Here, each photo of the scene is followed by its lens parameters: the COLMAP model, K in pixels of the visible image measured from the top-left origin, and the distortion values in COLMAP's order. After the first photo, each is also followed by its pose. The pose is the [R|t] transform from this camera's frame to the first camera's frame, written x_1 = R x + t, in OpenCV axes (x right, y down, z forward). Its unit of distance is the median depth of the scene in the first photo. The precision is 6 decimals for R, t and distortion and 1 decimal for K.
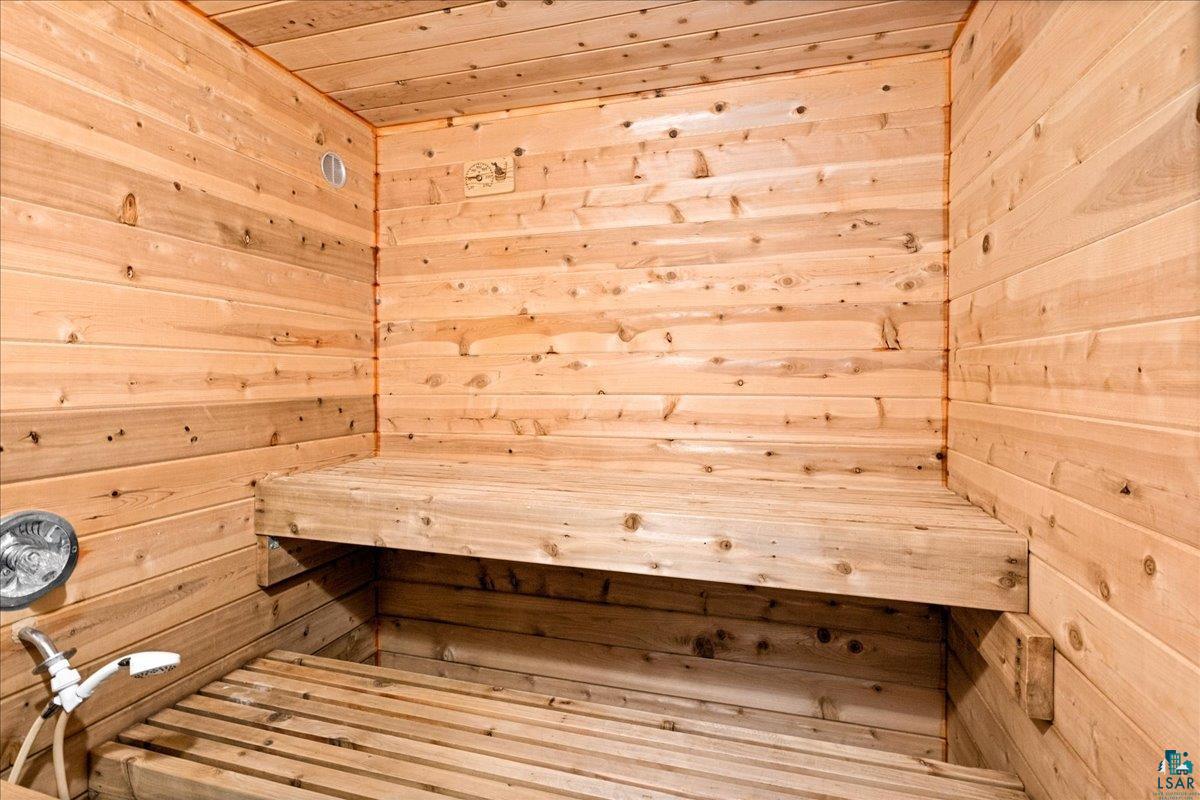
lens RADIAL K [[583.5, 0, 598.5], [0, 583.5, 385.7], [0, 0, 1]] dist [0.001129, 0.000391]
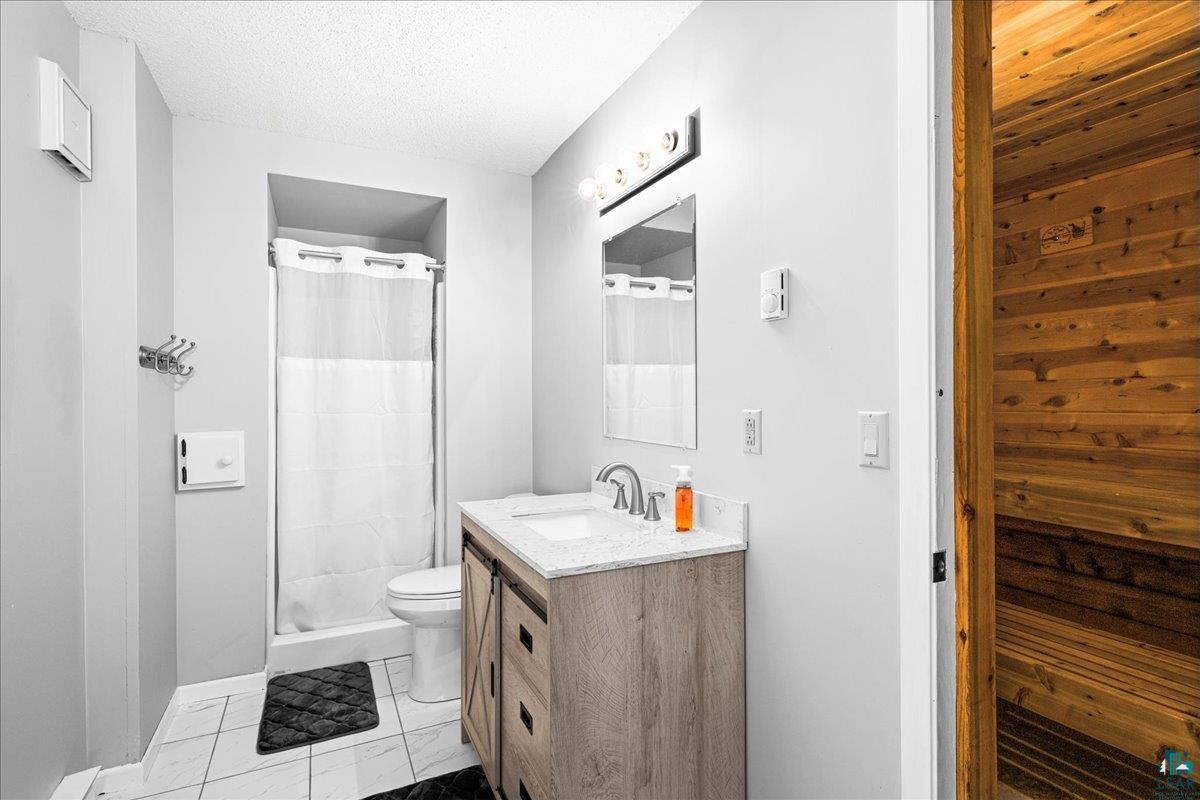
lens RADIAL K [[568.1, 0, 600.0], [0, 568.1, 400.0], [0, 0, 1]] dist [0.000215, 0.000472]
pose [[0.675558, -0.006496, -0.737279, 0.031106], [0.001719, 0.999972, -0.007235, -0.003200], [0.737305, 0.003621, 0.675550, -0.548081]]
